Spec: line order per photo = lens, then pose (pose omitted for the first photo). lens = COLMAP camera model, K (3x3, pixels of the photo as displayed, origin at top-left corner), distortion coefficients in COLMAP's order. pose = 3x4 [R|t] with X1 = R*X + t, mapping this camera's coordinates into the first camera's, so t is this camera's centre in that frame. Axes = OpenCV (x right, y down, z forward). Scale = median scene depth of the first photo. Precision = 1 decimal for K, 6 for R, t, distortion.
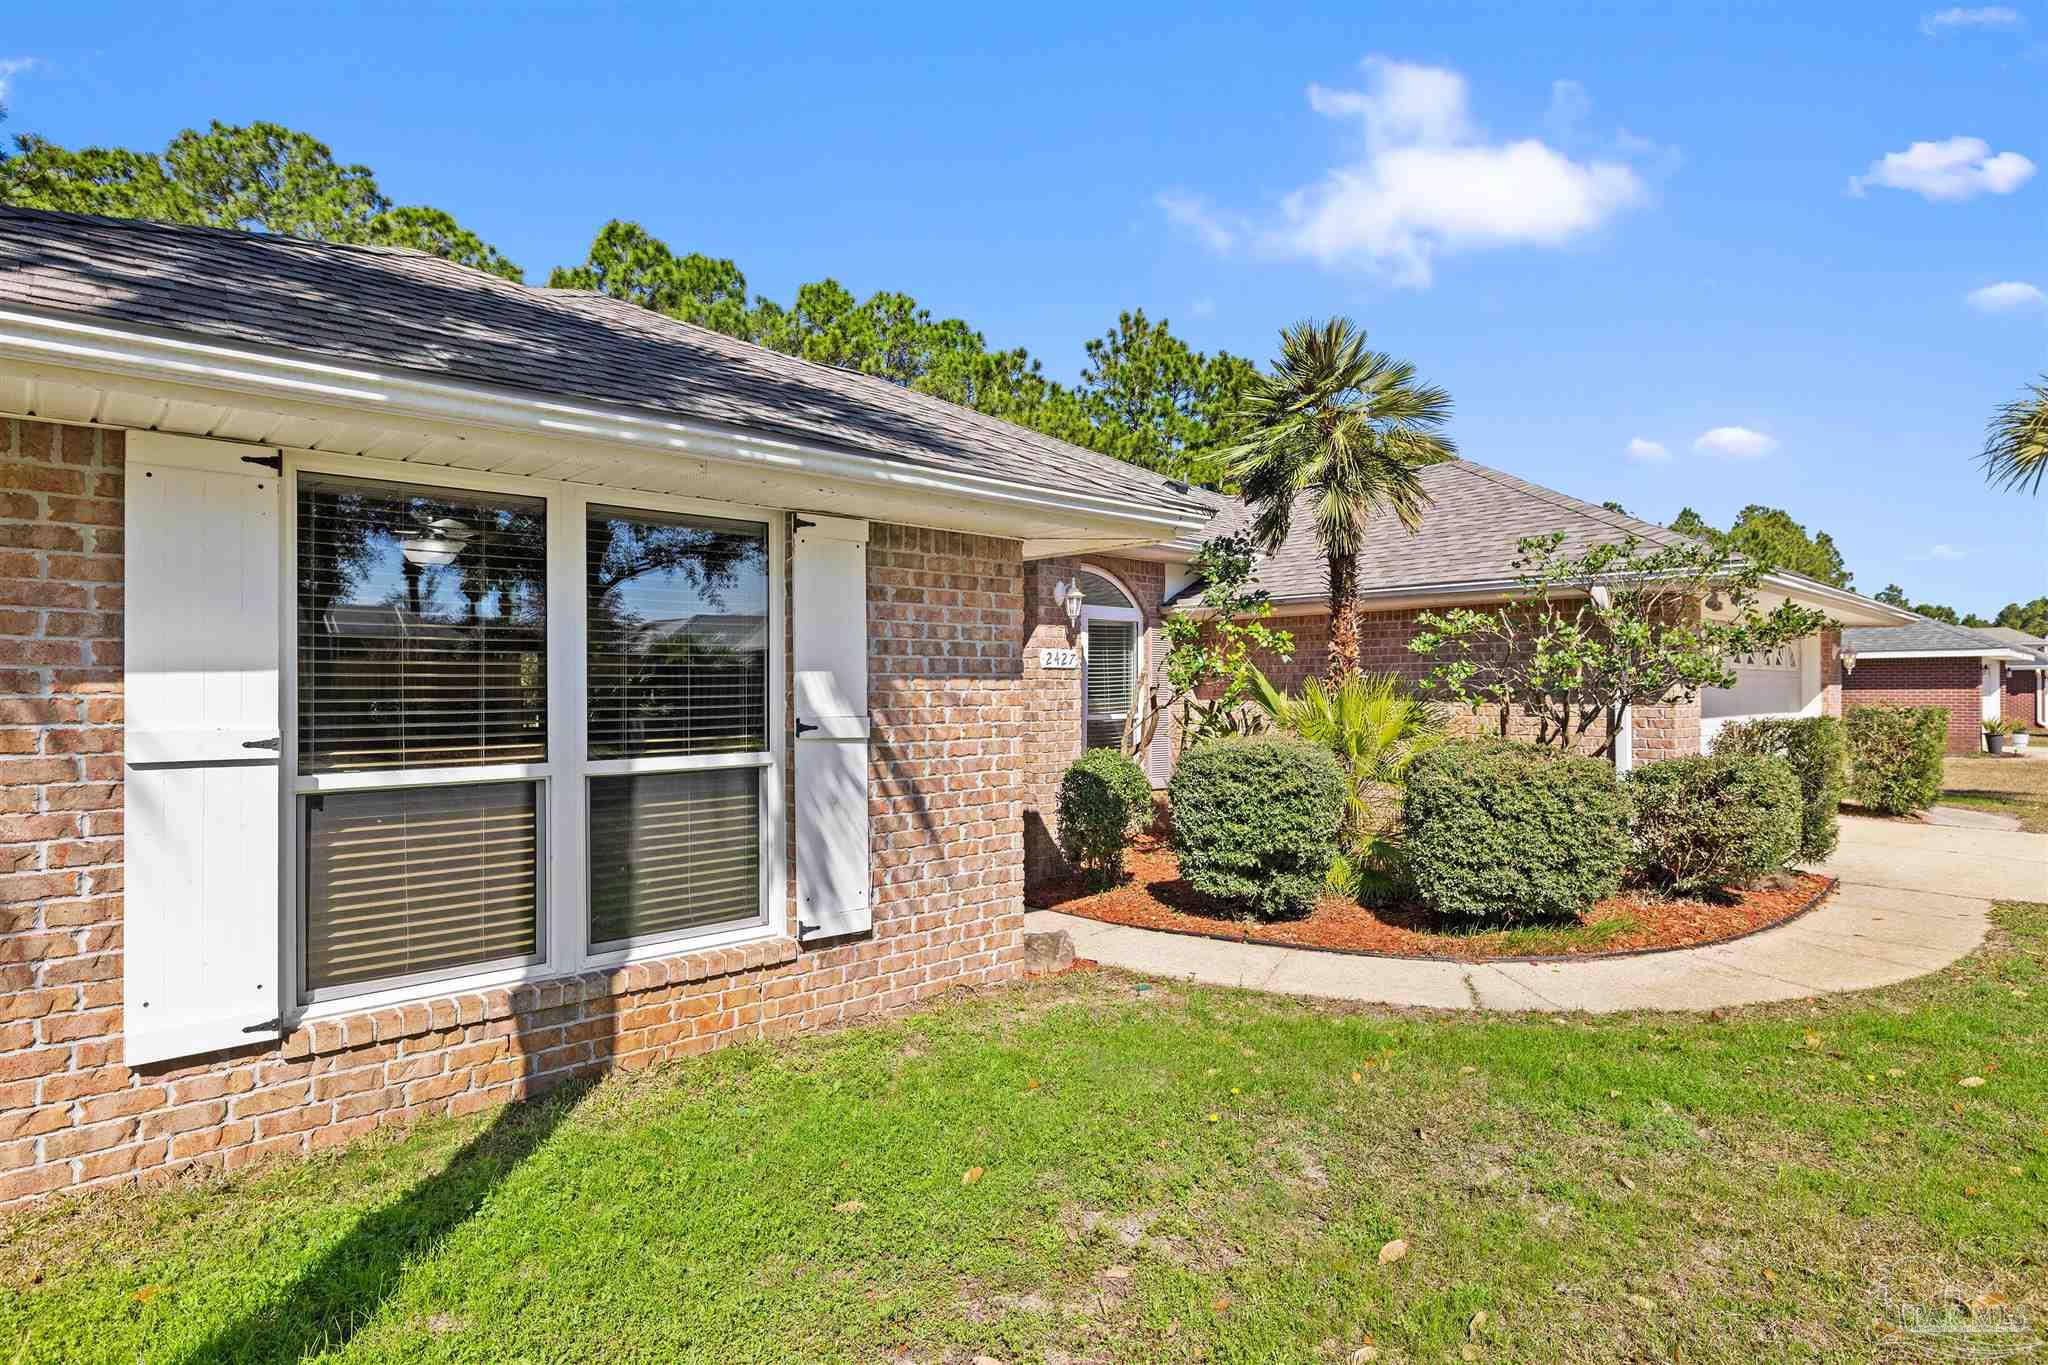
lens RADIAL K [[1048.8, 0, 1024.0], [0, 1048.8, 682.5], [0, 0, 1]] dist [-0.000537, -0.000199]
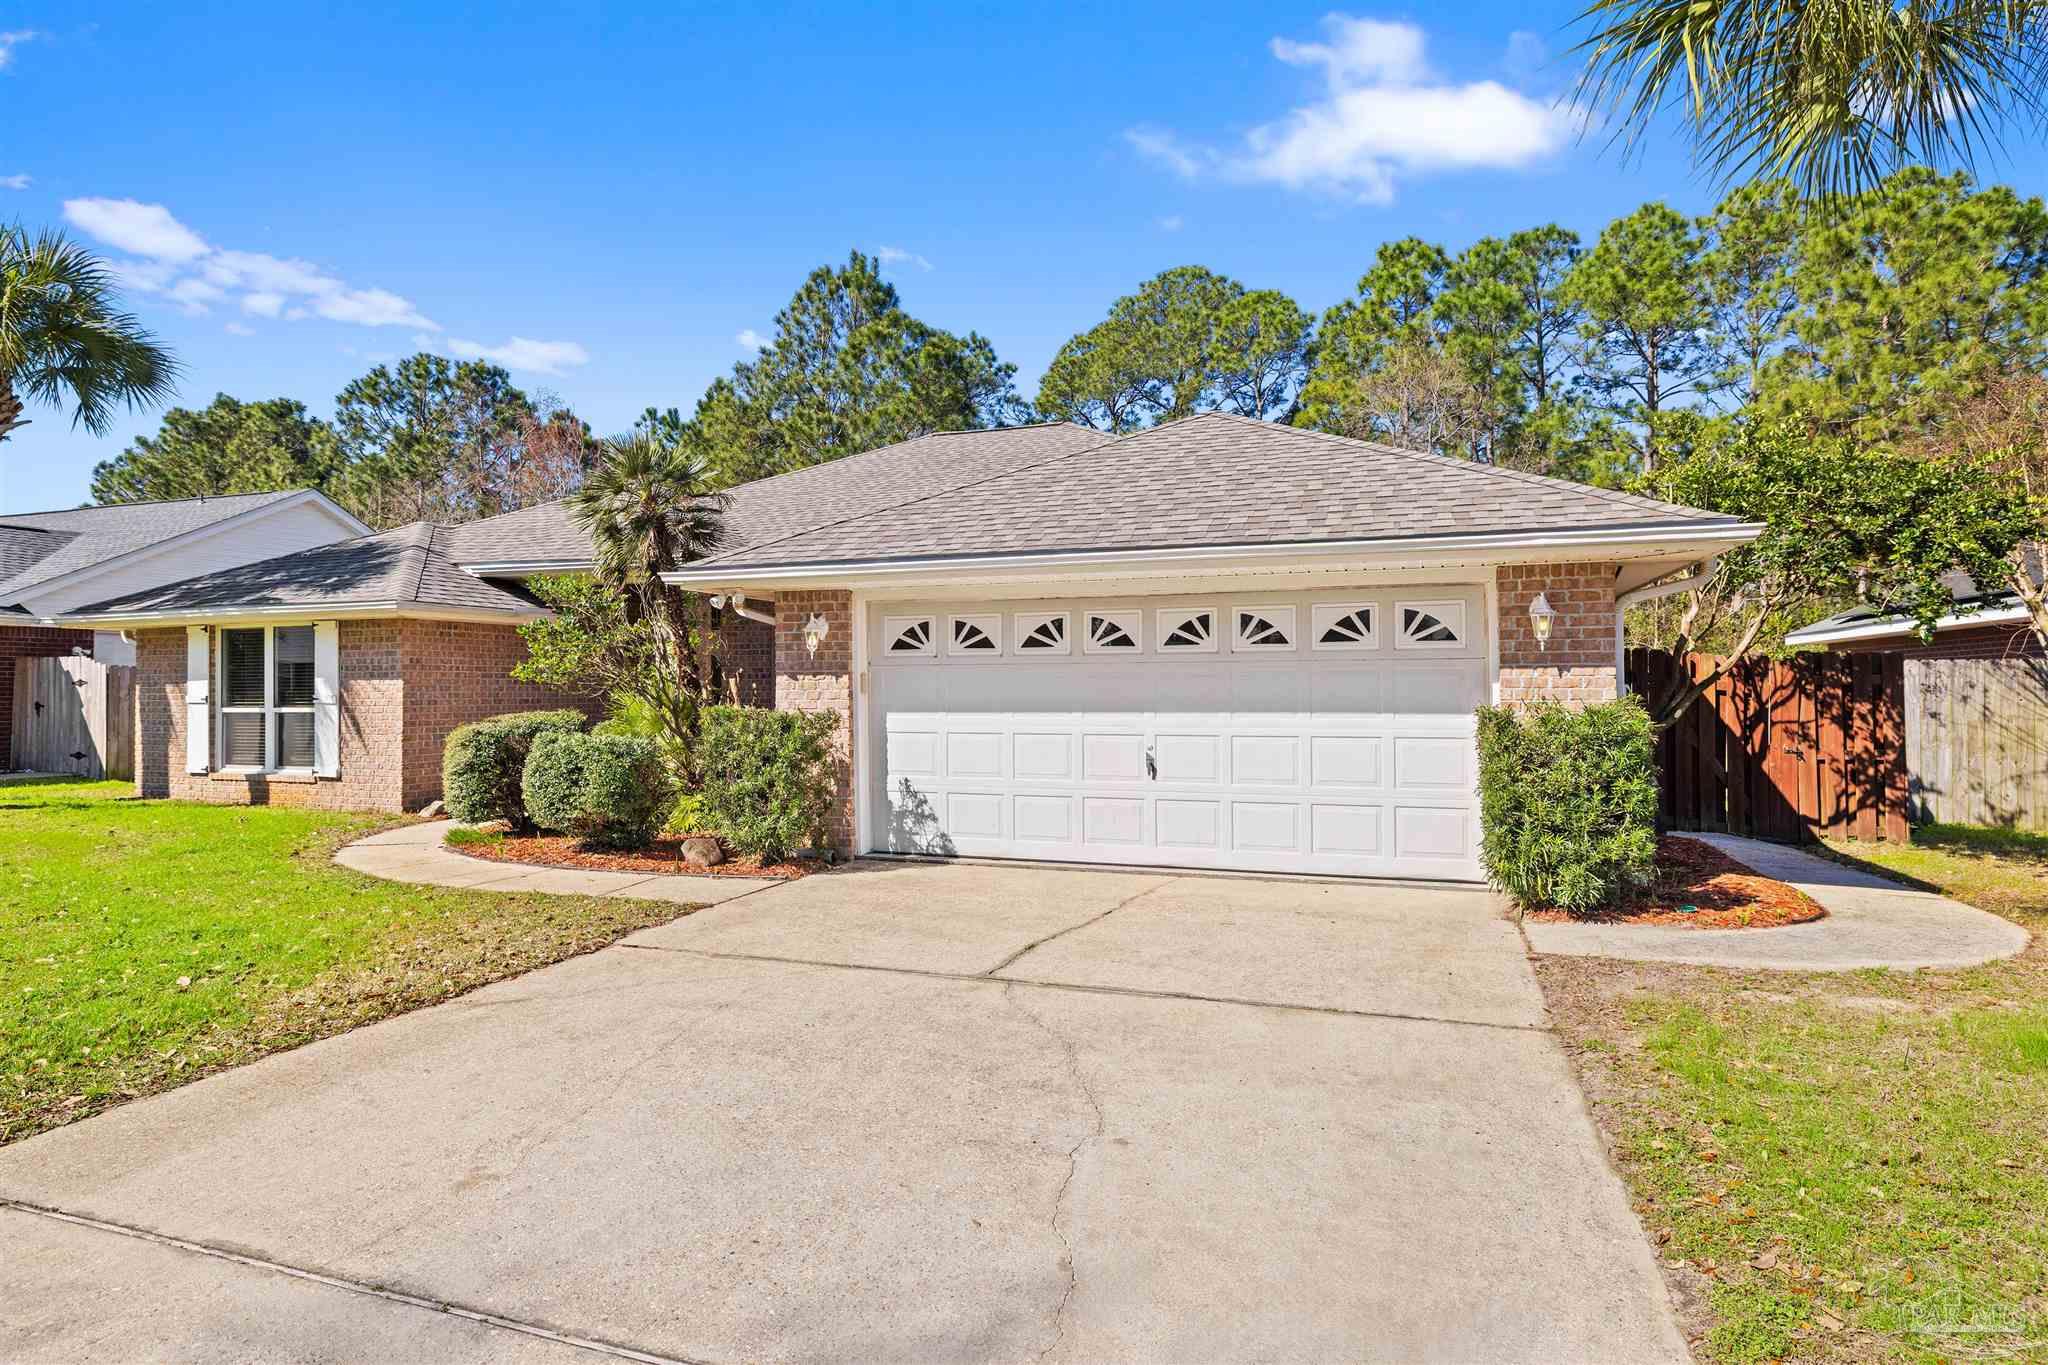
lens RADIAL K [[1085.5, 0, 1044.7], [0, 1085.5, 667.0], [0, 0, 1]] dist [-0.002403, -0.001253]
pose [[0.479669, -0.016510, -0.877294, 2.819100], [0.009387, 0.999862, -0.013684, 0.013767], [0.877400, -0.001671, 0.479757, 1.152693]]
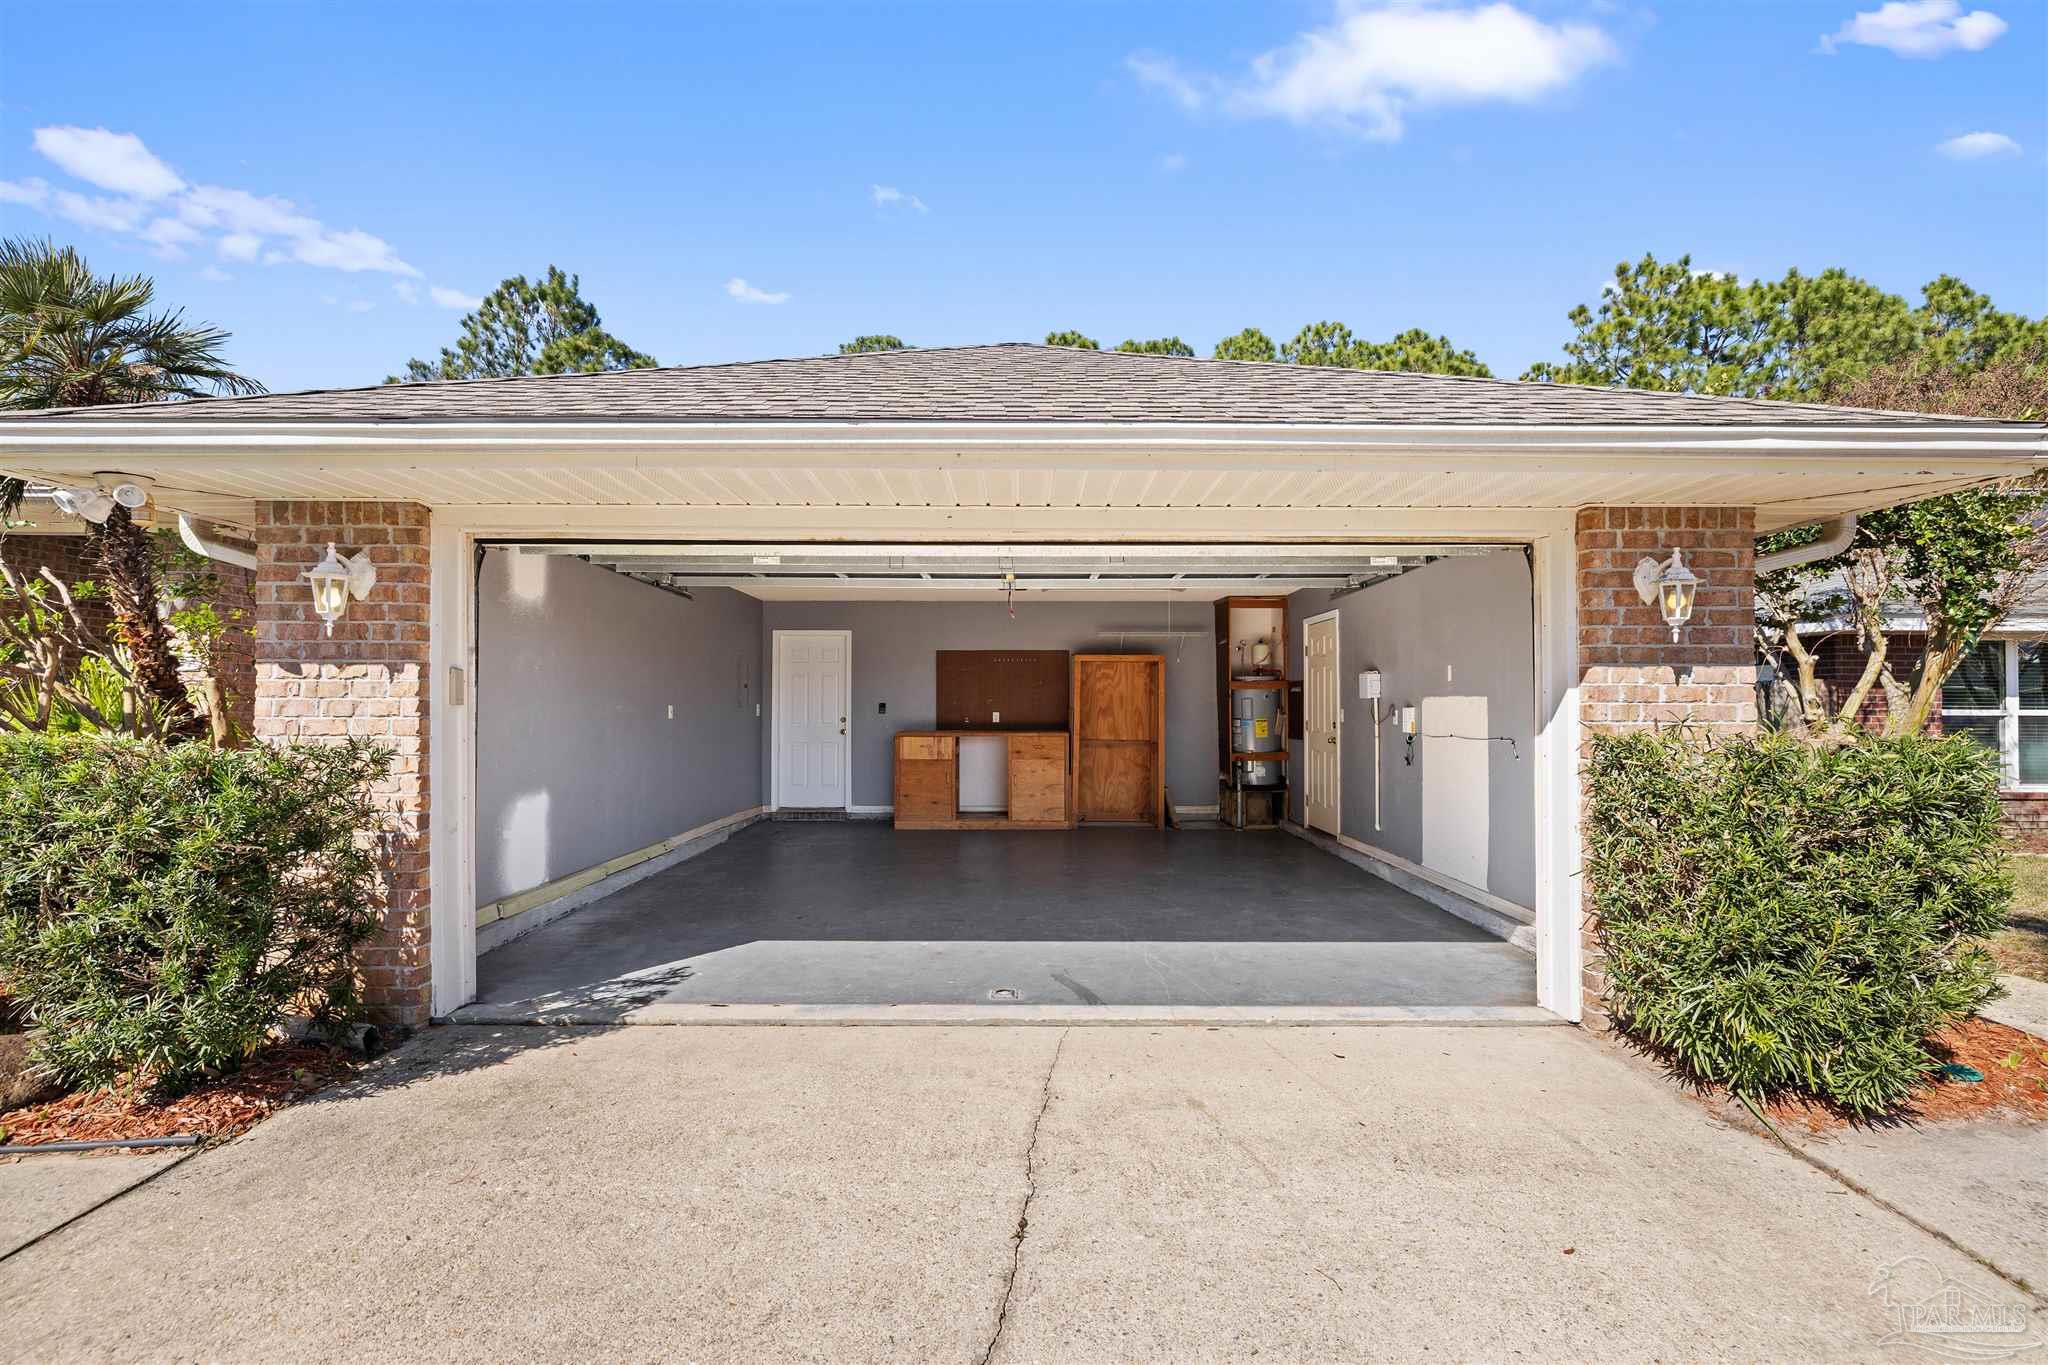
lens RADIAL K [[852.7, 0, 1028.2], [0, 852.7, 688.6], [0, 0, 1]] dist [-0.001313, -0.000327]
pose [[0.736483, -0.008216, -0.676406, 1.970644], [0.000601, 0.999934, -0.011492, 0.024312], [0.676456, 0.008057, 0.736439, 1.542038]]
